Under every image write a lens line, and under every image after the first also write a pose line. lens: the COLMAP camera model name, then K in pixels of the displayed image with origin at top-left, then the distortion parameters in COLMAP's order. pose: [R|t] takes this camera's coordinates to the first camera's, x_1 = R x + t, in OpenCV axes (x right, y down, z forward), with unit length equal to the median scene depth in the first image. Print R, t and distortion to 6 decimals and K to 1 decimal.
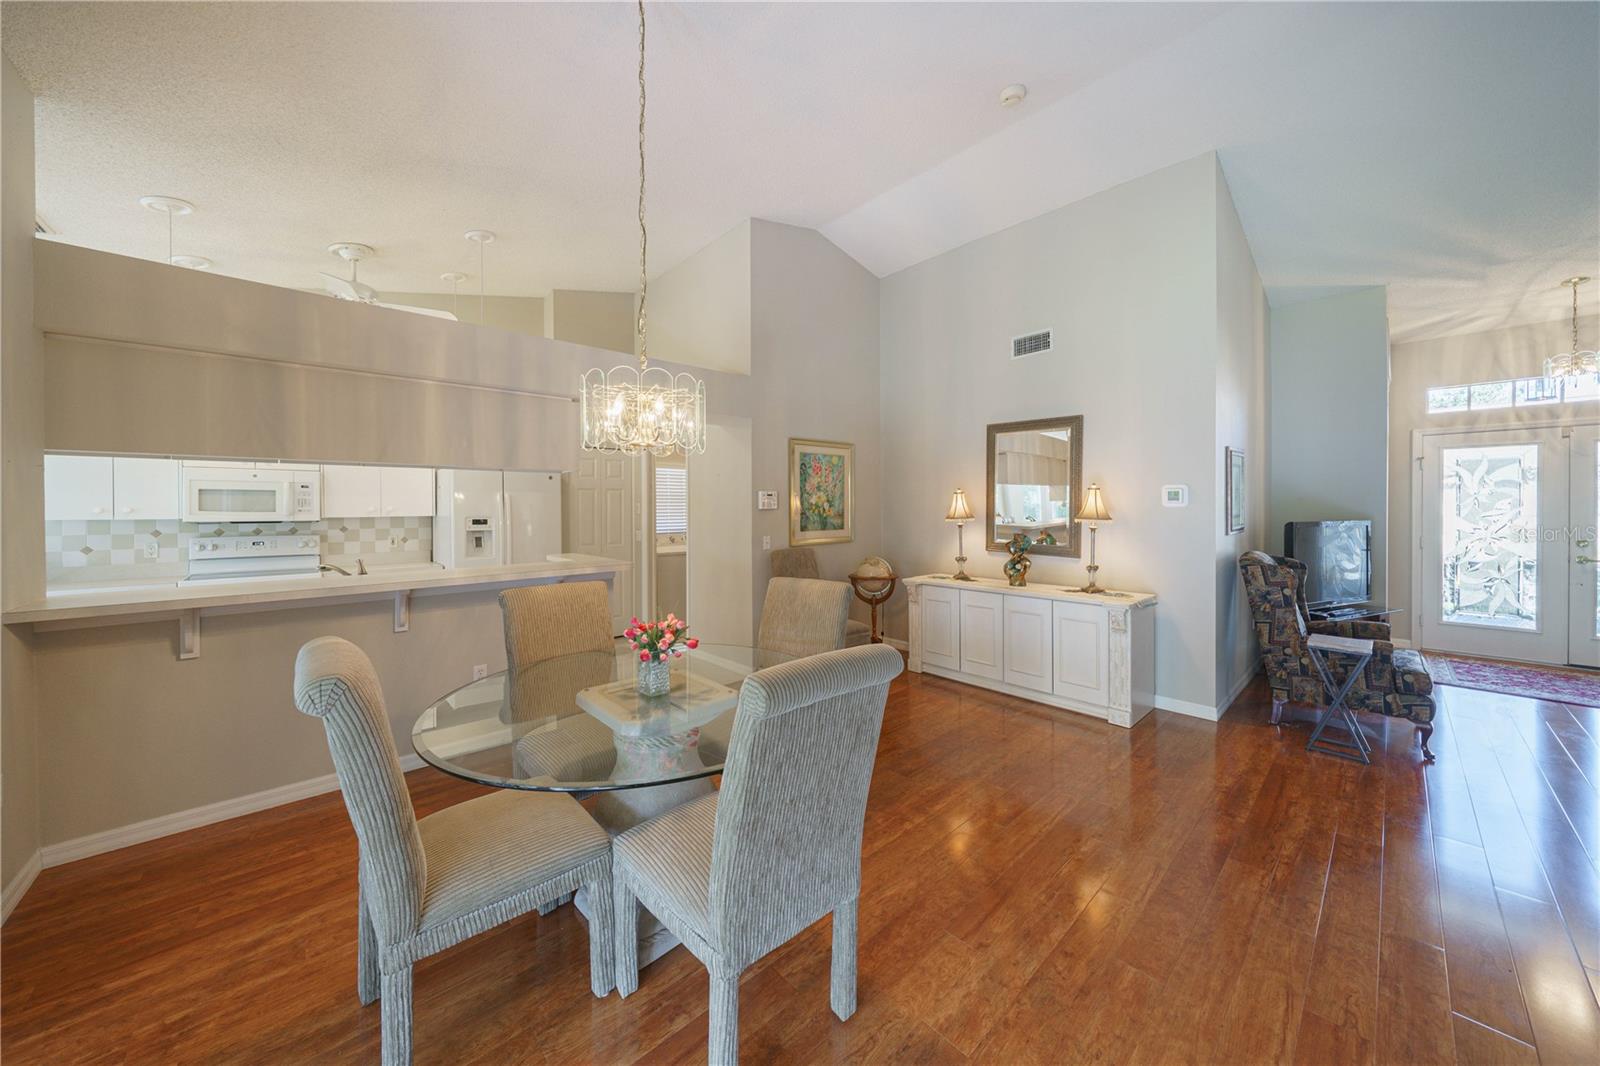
lens RADIAL K [[552.0, 0, 801.1], [0, 552.0, 510.7], [0, 0, 1]] dist [-0.005833, -0.000215]
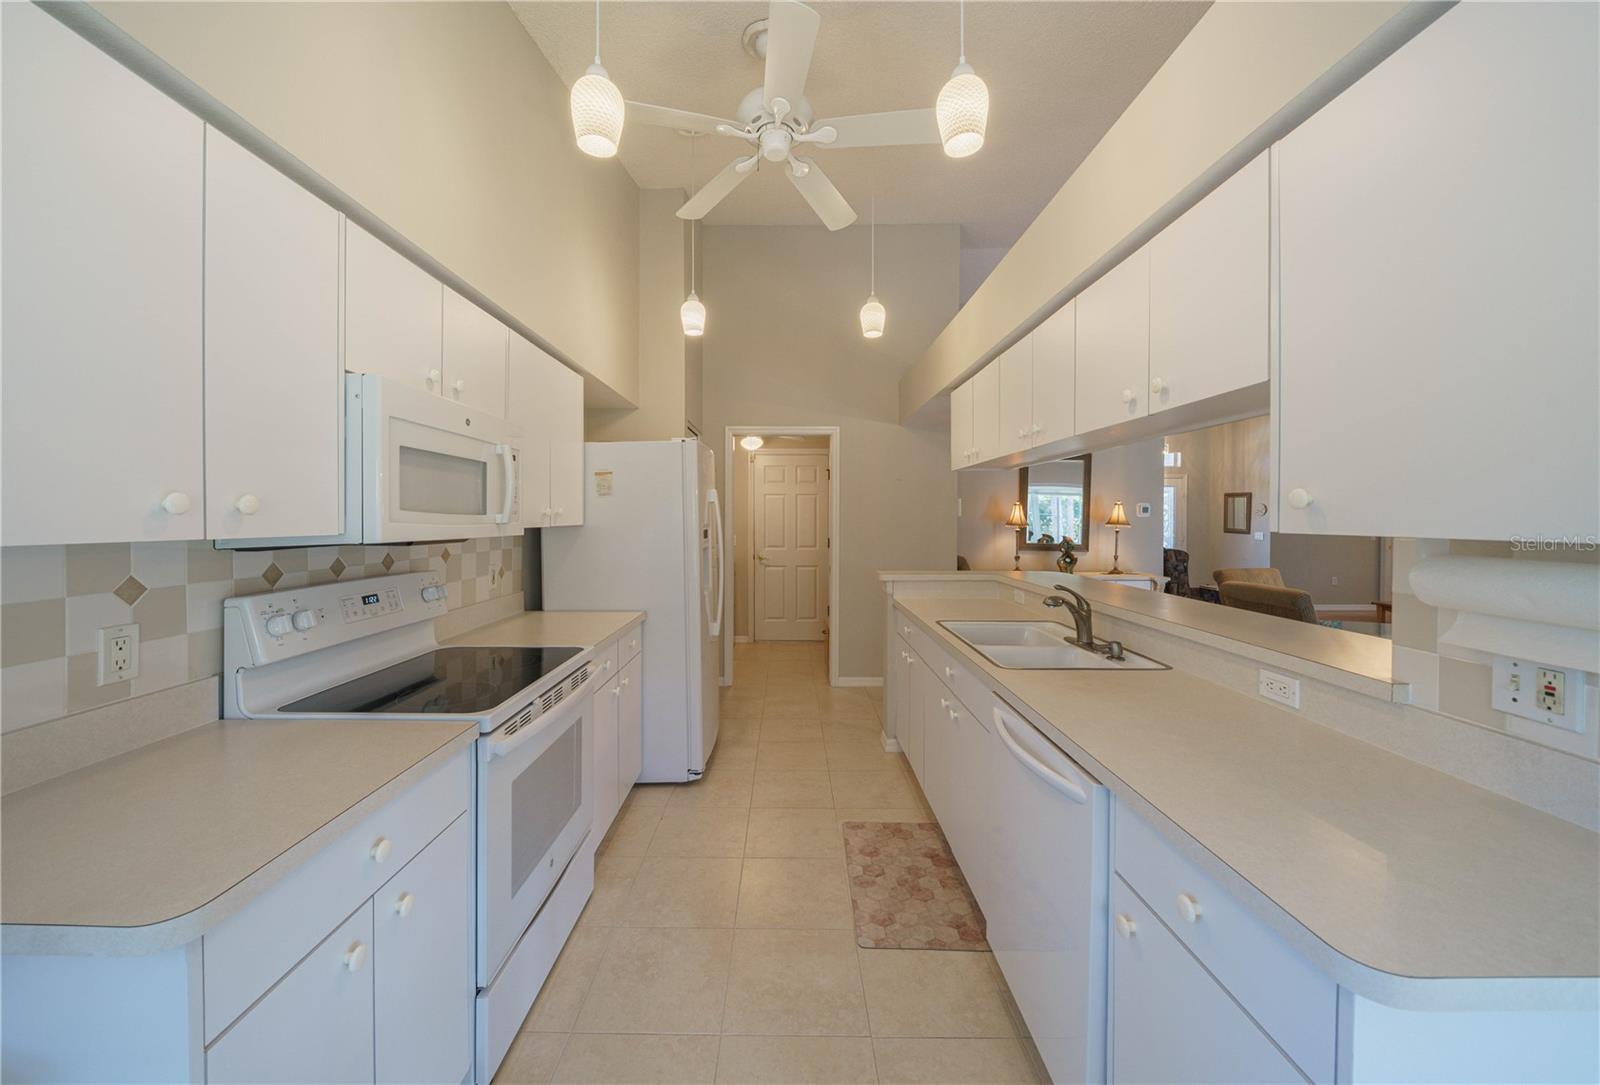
lens RADIAL K [[581.0, 0, 790.7], [0, 581.0, 519.8], [0, 0, 1]] dist [-0.001925, -0.000510]
pose [[0.674704, 0.002211, 0.738085, -1.053520], [-0.003822, 0.999993, 0.000498, 0.003999], [-0.738079, -0.003157, 0.674707, 0.501542]]
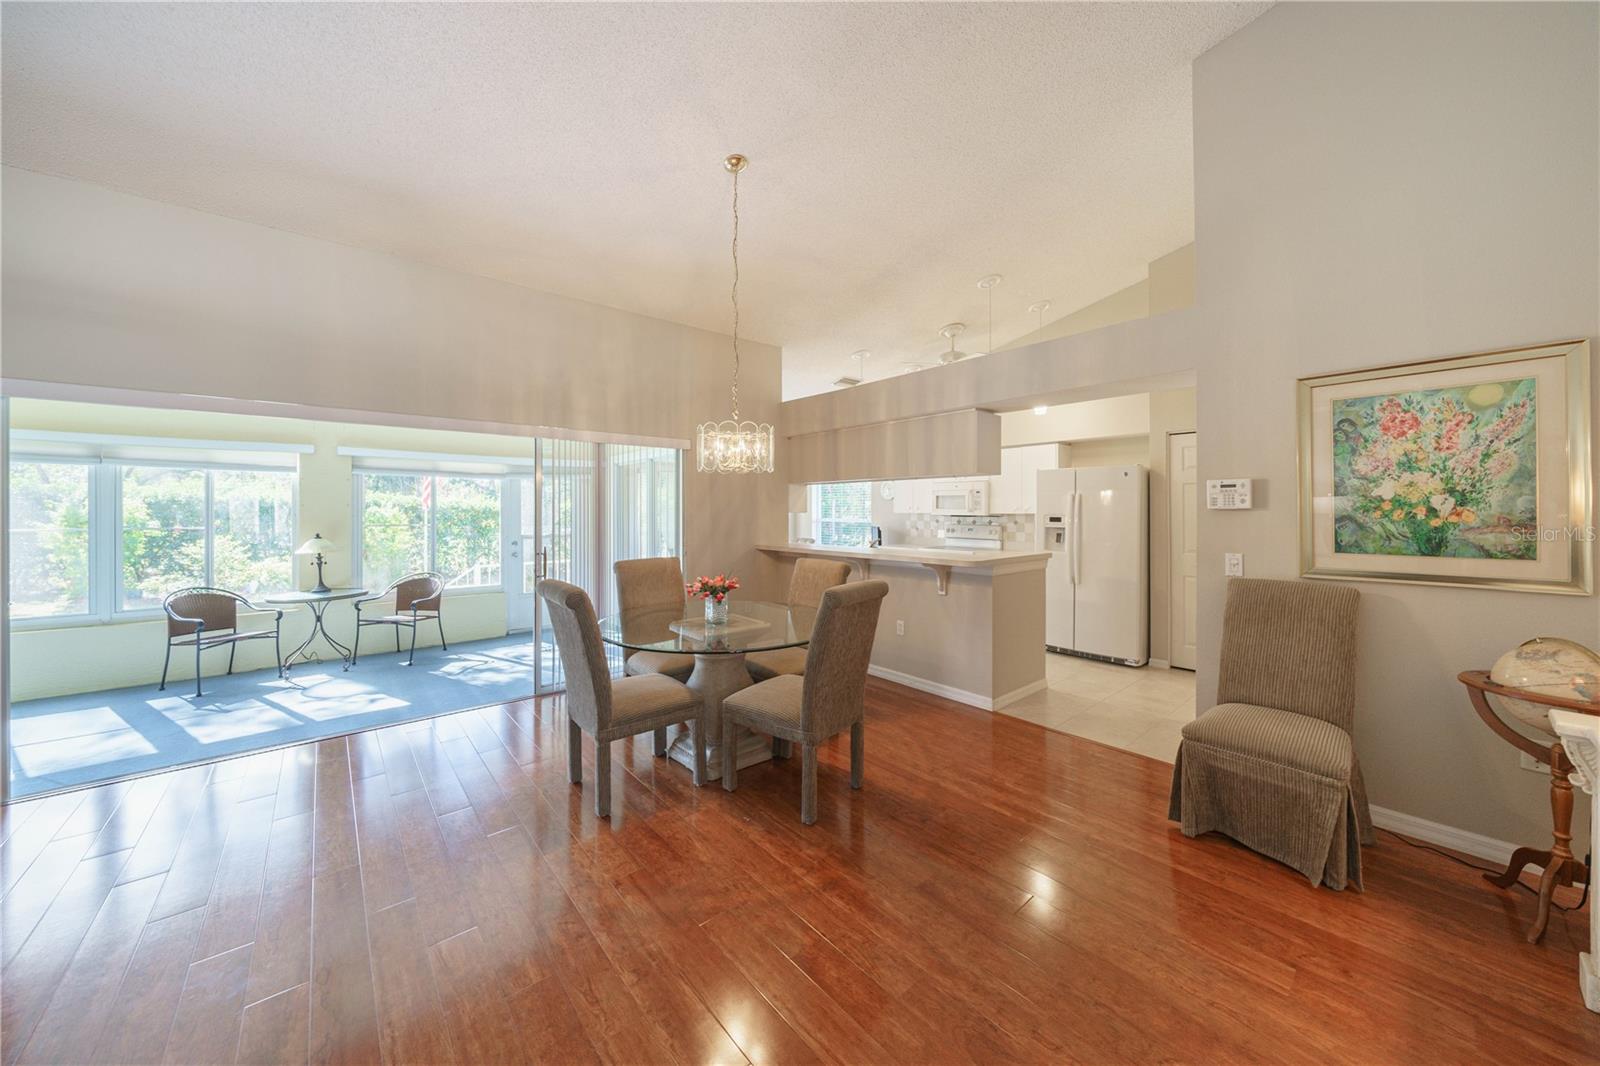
lens RADIAL K [[552.0, 0, 793.6], [0, 552.0, 509.6], [0, 0, 1]] dist [-0.005833, -0.000215]
pose [[-0.038598, 0.005646, -0.999239, 0.565577], [-0.003556, 0.999977, 0.005788, -0.004090], [0.999249, 0.003776, -0.038577, 0.542111]]
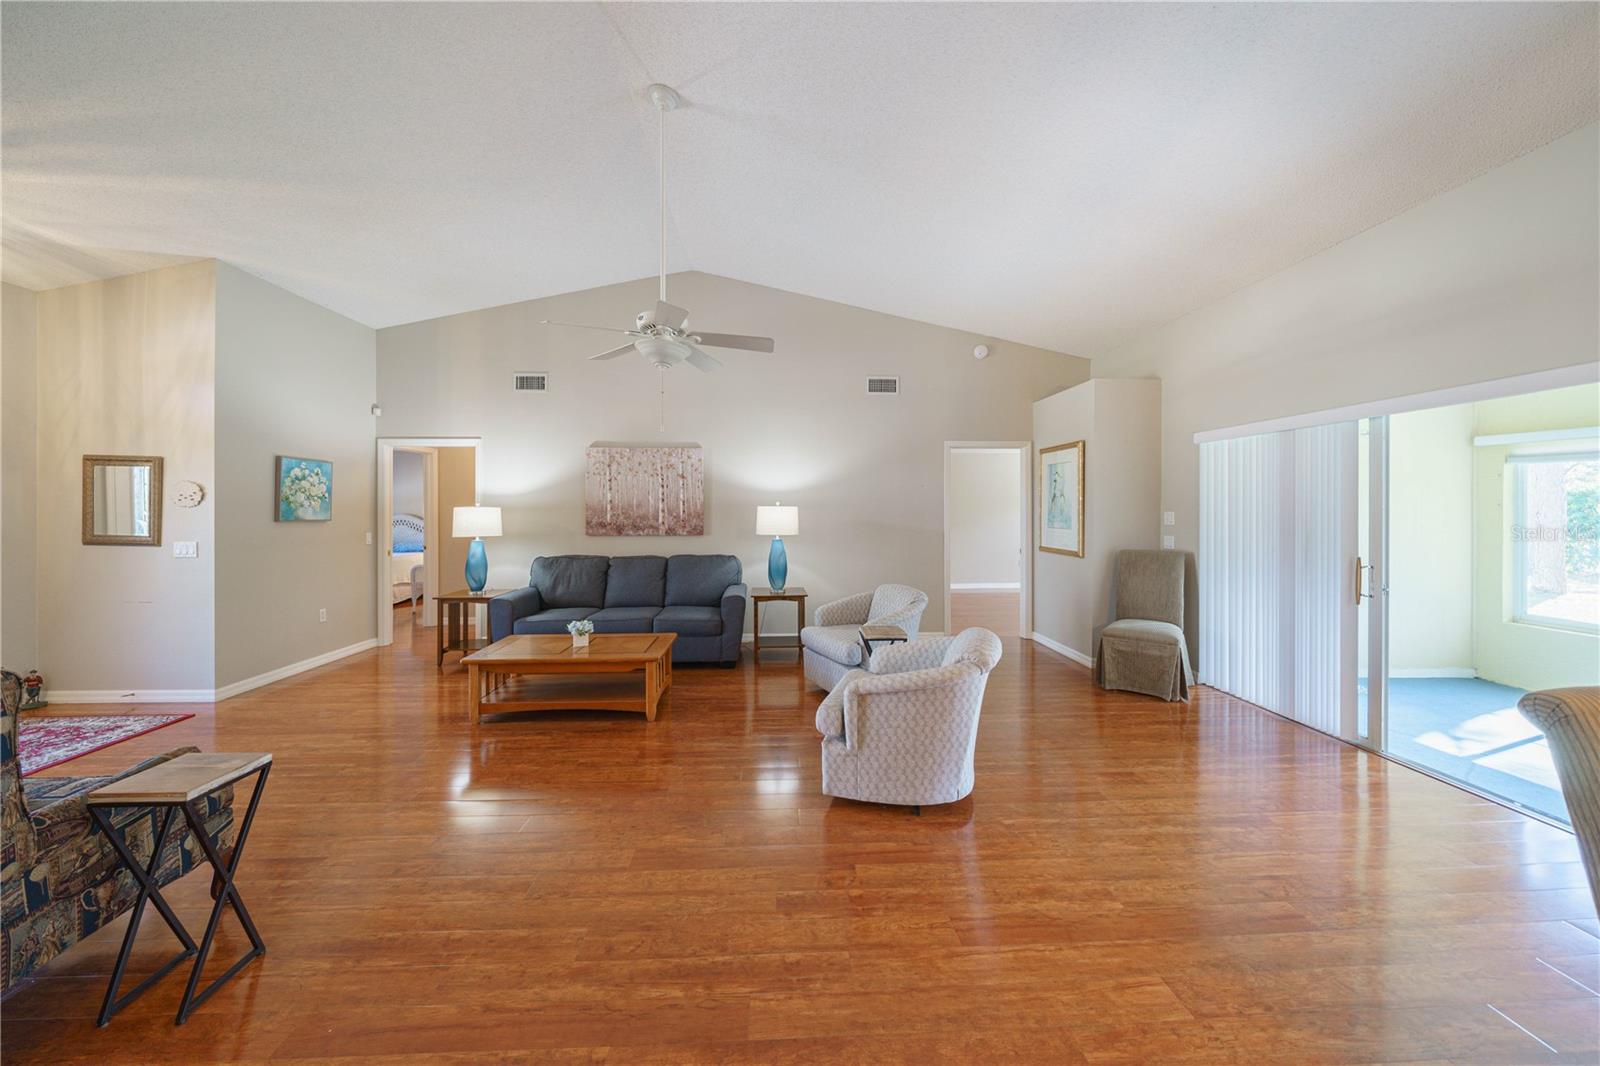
lens RADIAL K [[552.0, 0, 790.5], [0, 552.0, 512.1], [0, 0, 1]] dist [-0.005833, -0.000215]
pose [[-0.760590, 0.002018, 0.649230, 0.145308], [0.006690, 0.999966, 0.004729, -0.003688], [-0.649198, 0.007941, -0.760578, 0.692605]]
